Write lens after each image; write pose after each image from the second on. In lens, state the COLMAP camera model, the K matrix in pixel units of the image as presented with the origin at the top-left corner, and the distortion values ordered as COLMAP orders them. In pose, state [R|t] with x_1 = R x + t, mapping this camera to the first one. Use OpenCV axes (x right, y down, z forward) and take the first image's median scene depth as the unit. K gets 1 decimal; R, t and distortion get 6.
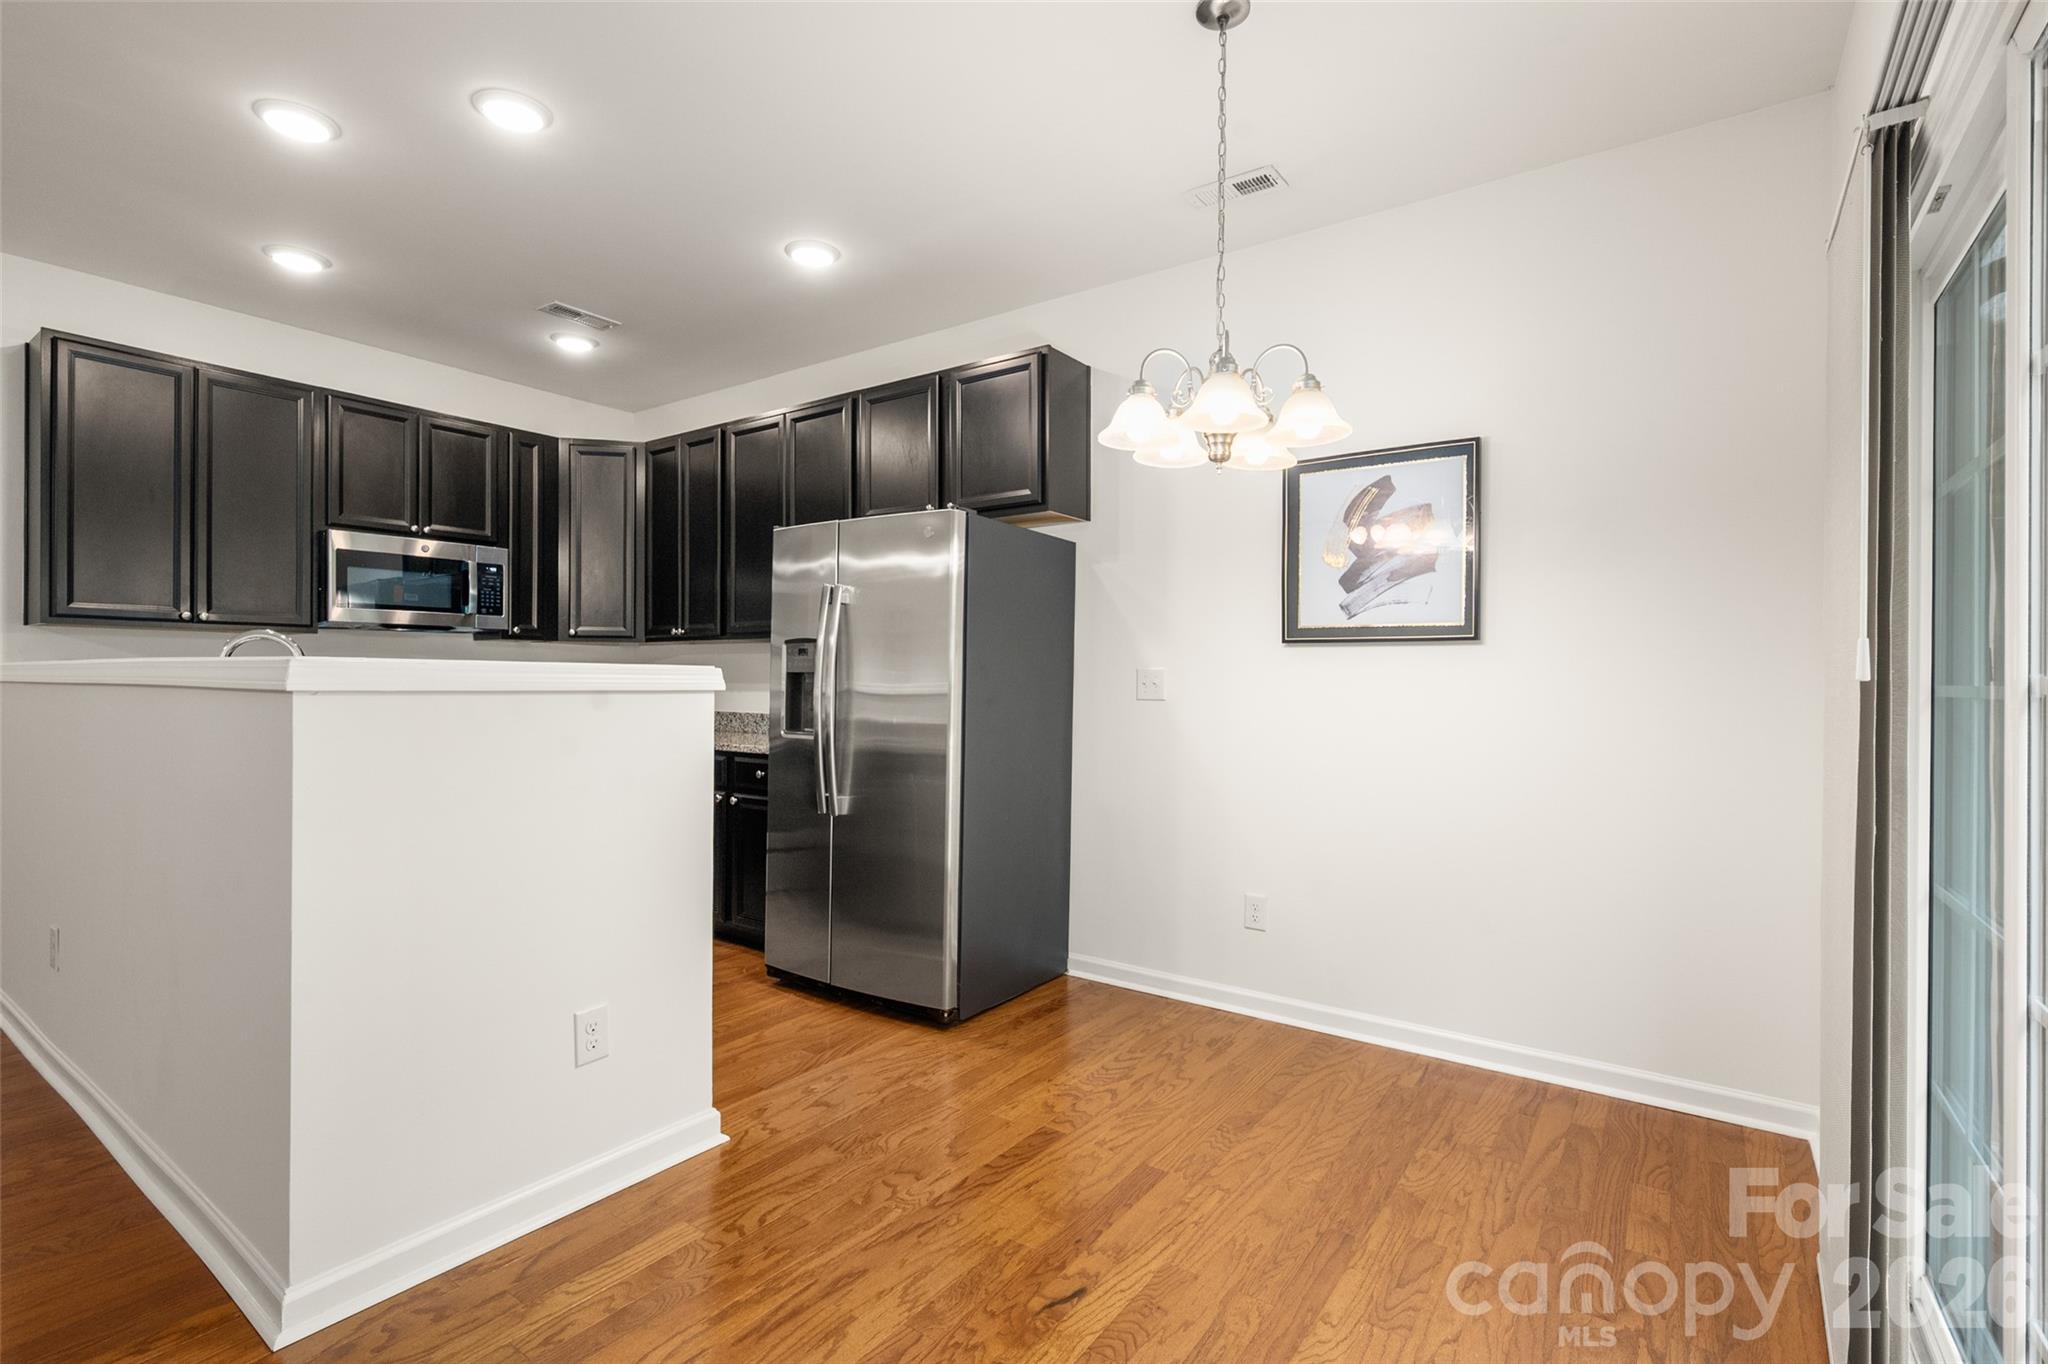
lens RADIAL K [[941.4, 0, 1031.3], [0, 941.4, 682.8], [0, 0, 1]] dist [-0.000137, 0.000033]
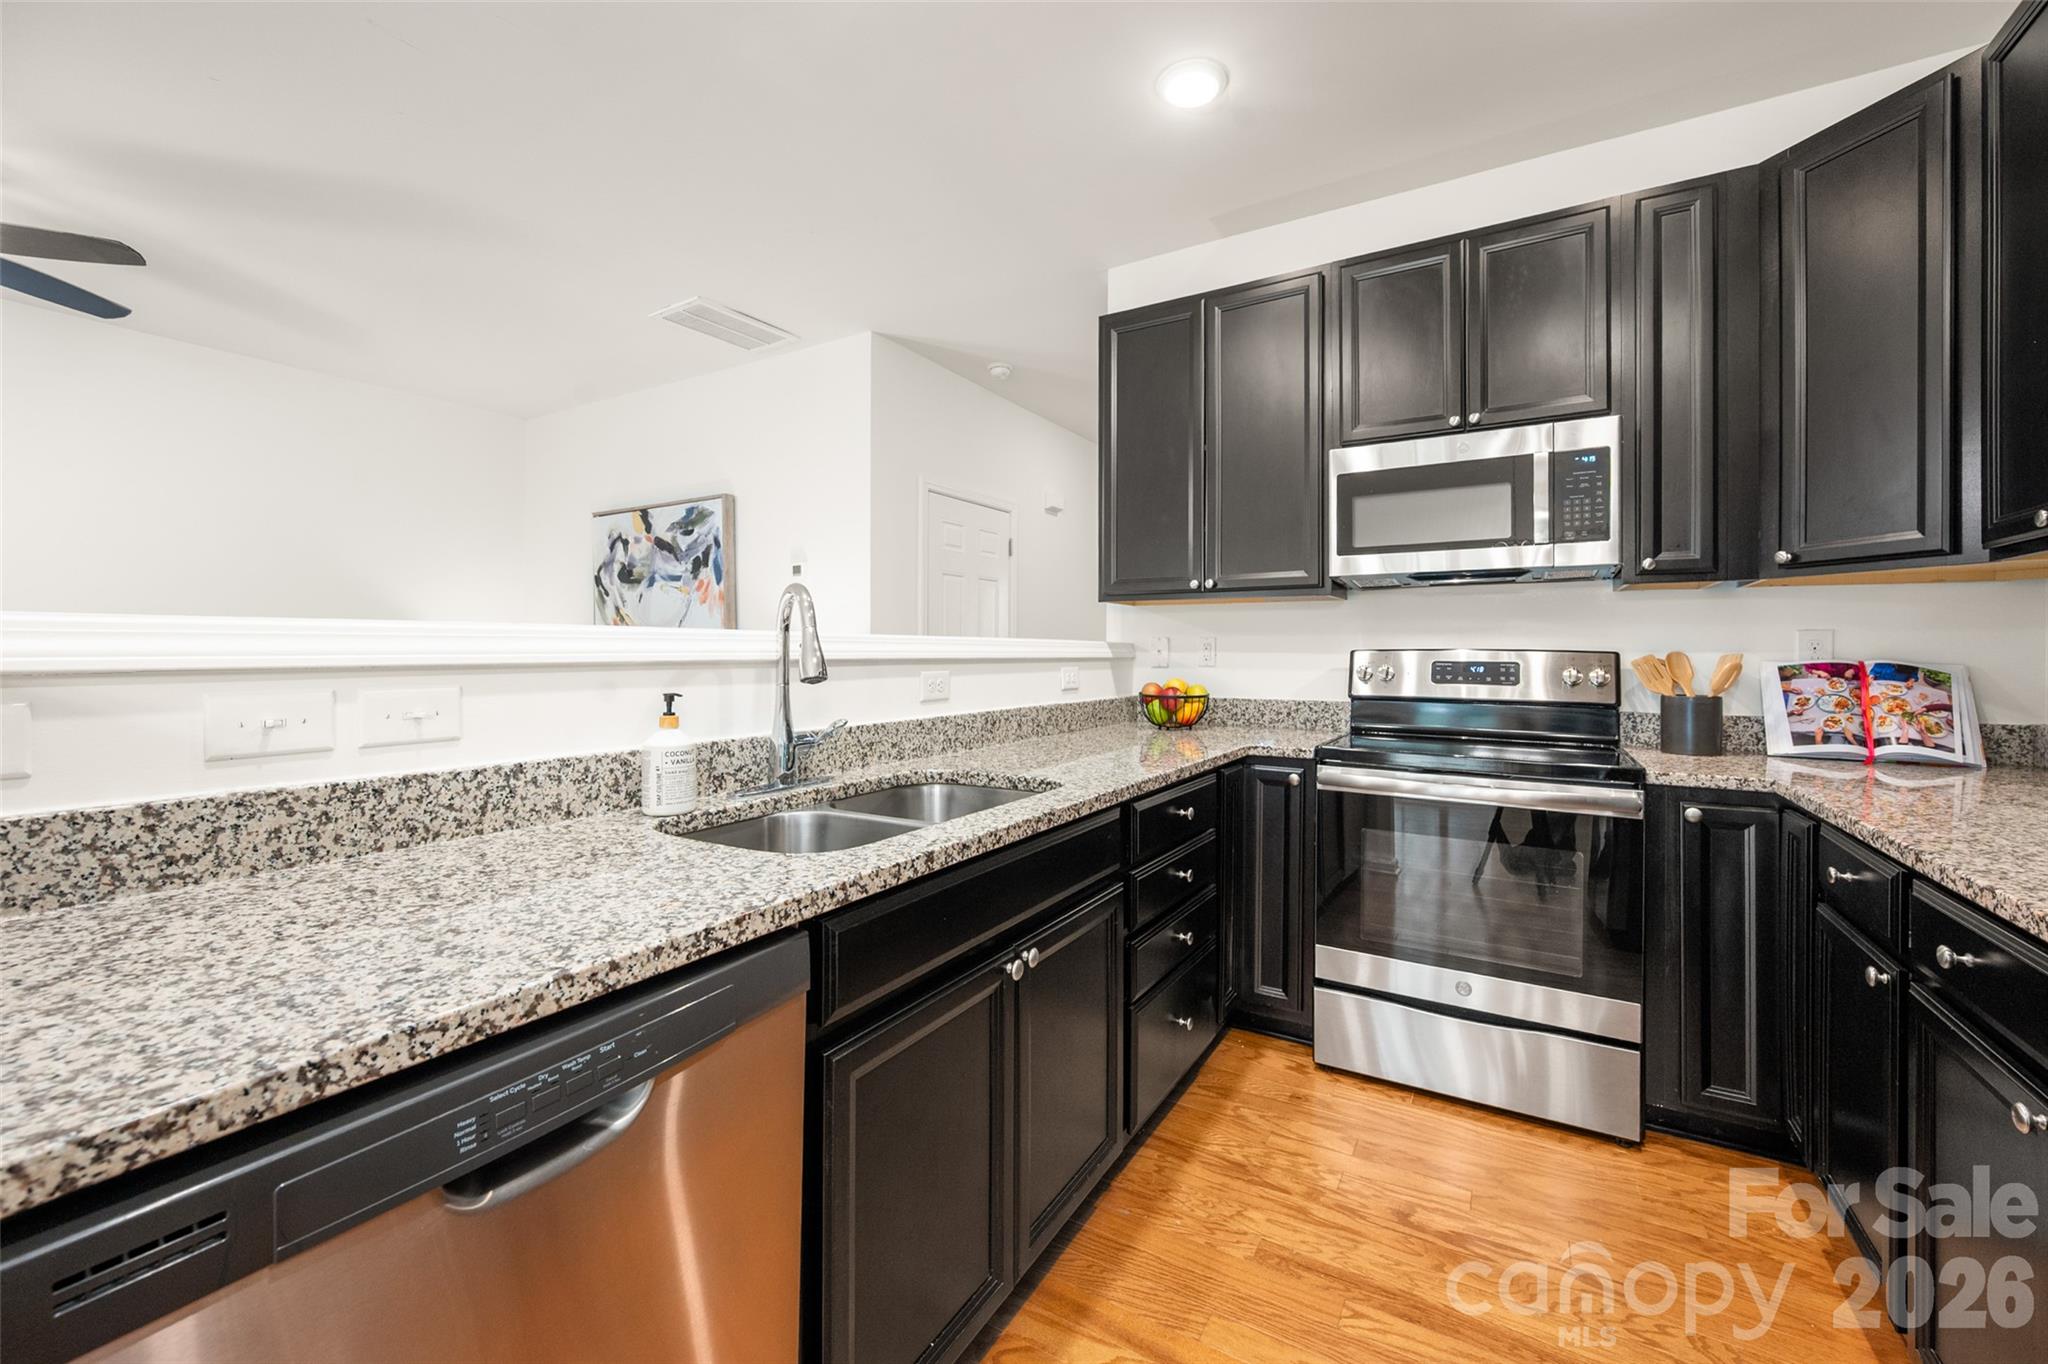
lens RADIAL K [[820.0, 0, 1035.7], [0, 820.0, 650.4], [0, 0, 1]] dist [0.000932, -0.000008]
pose [[0.080619, -0.008565, -0.996708, -0.171163], [-0.005561, 0.999944, -0.009042, -0.002060], [0.996729, 0.006272, 0.080567, 0.927653]]
